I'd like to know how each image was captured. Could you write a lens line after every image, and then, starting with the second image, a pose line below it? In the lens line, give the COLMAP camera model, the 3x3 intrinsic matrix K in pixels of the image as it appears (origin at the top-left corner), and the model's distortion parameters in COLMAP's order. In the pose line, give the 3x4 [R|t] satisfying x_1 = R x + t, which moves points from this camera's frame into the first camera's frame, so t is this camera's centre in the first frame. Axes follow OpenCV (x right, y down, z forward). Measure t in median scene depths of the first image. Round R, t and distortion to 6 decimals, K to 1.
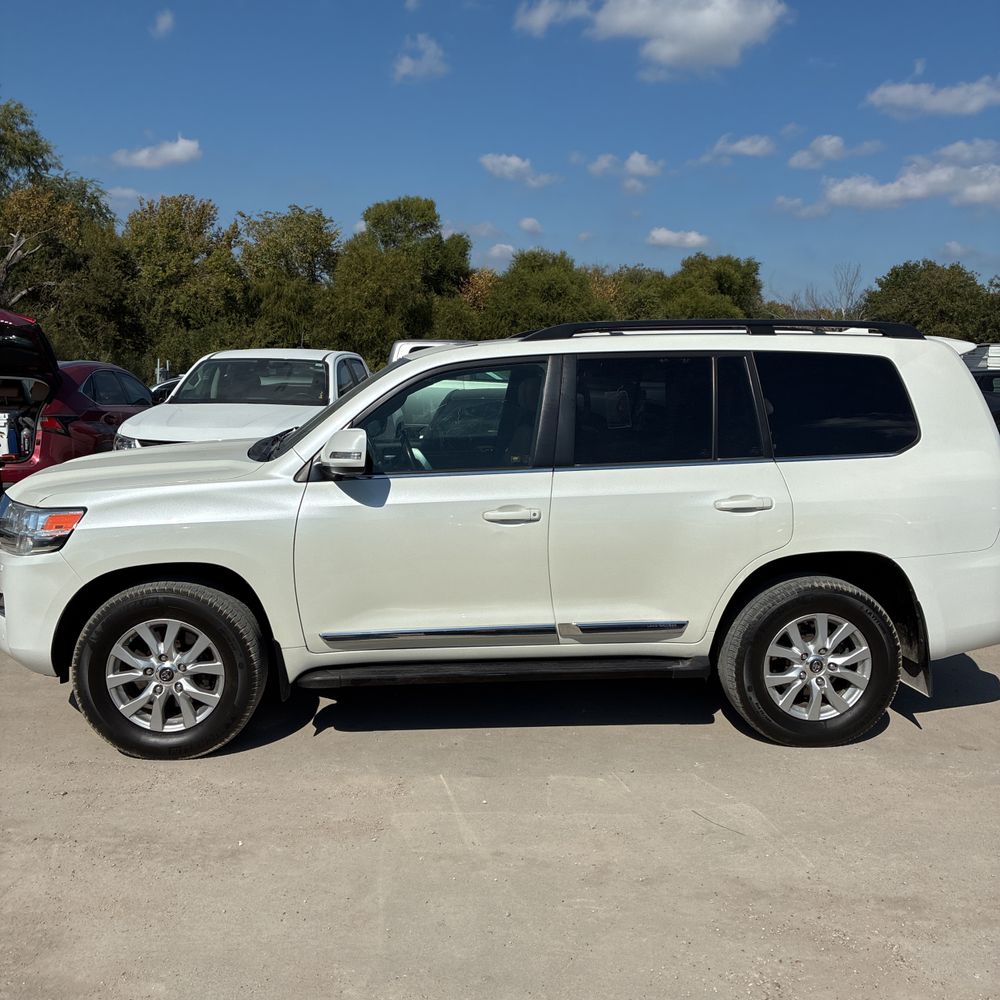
lens RADIAL K [[1017.5, 0, 484.4], [0, 1017.5, 493.2], [0, 0, 1]] dist [0.019756, 0.000000]
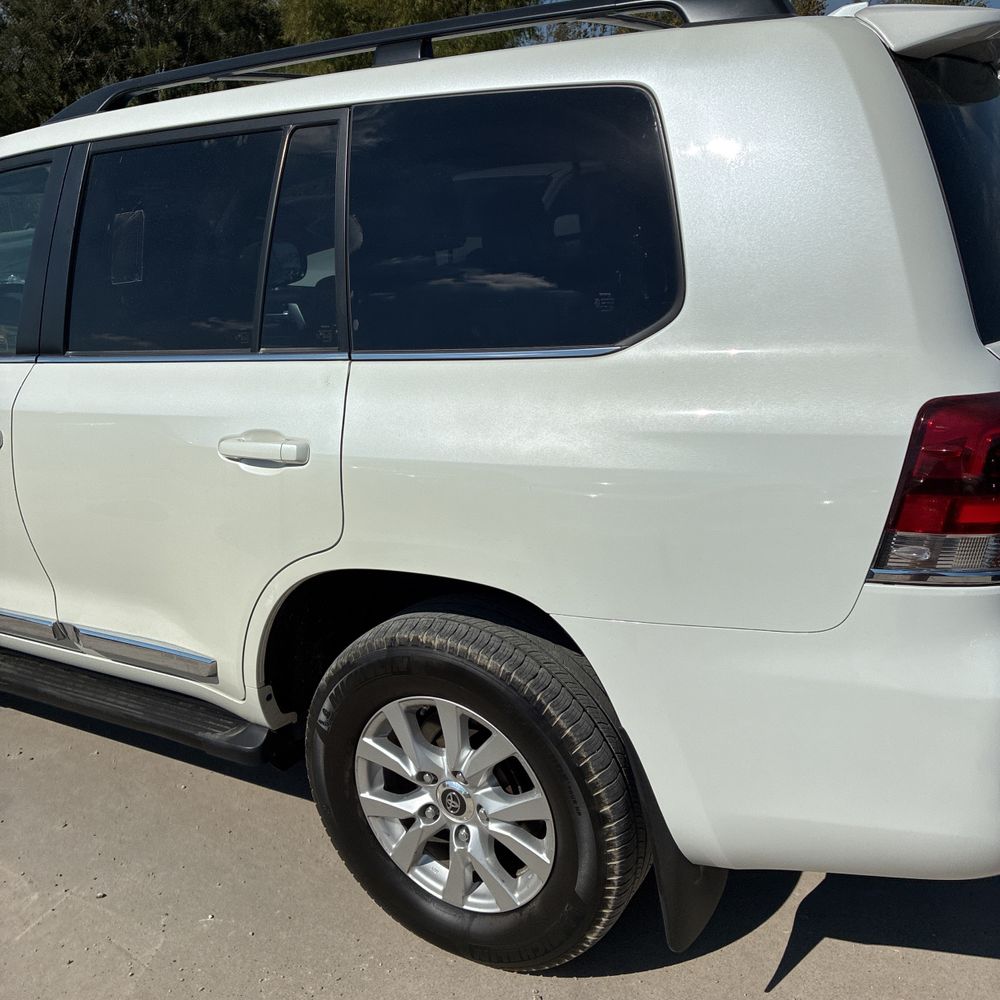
lens RADIAL K [[1017.5, 0, 496.3], [0, 1017.5, 507.2], [0, 0, 1]] dist [0.019756, 0.000000]
pose [[0.810979, 0.121207, -0.572383, 0.614128], [-0.015444, 0.982400, 0.186150, -0.052468], [0.584872, -0.142124, 0.798577, 0.681120]]
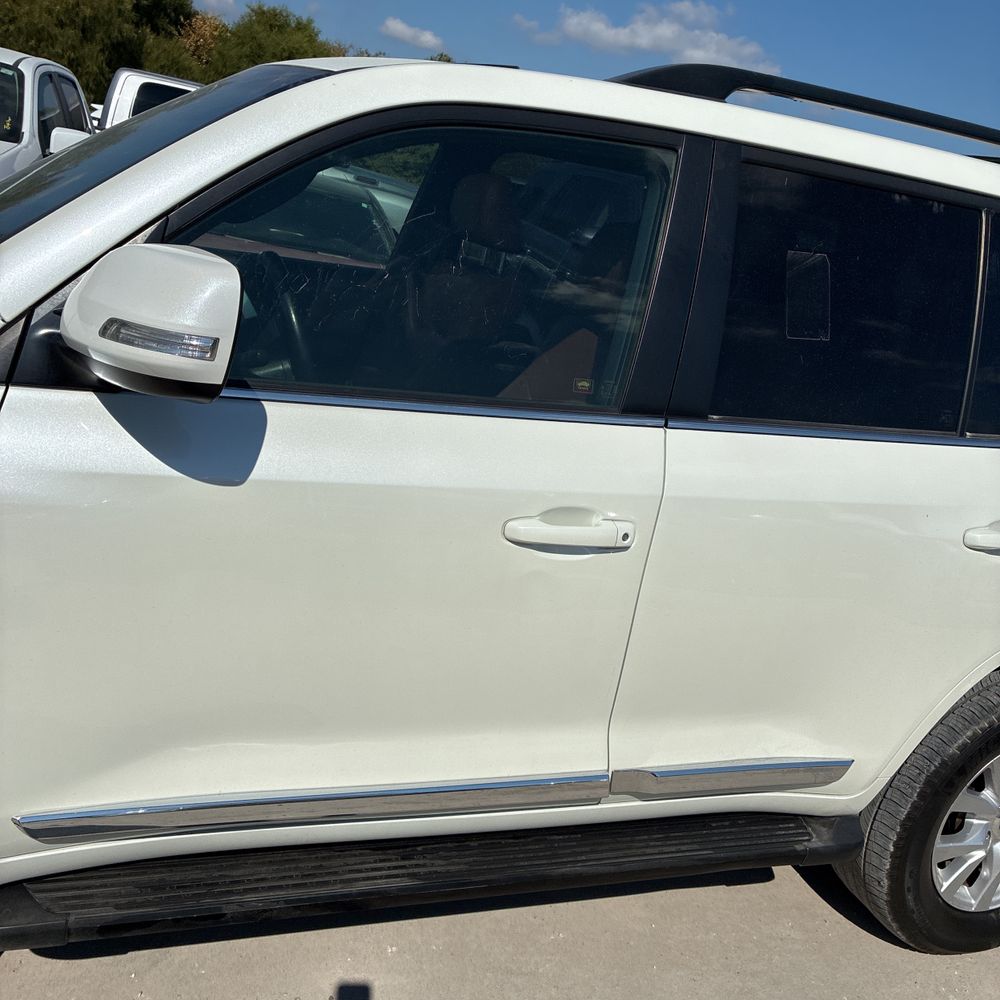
lens RADIAL K [[1017.5, 0, 507.3], [0, 1017.5, 497.3], [0, 0, 1]] dist [0.019756, 0.000000]
pose [[0.942006, 0.087368, 0.324025, -0.123943], [-0.147589, 0.974987, 0.166183, -0.053068], [-0.301402, -0.204368, 0.931338, 0.627648]]
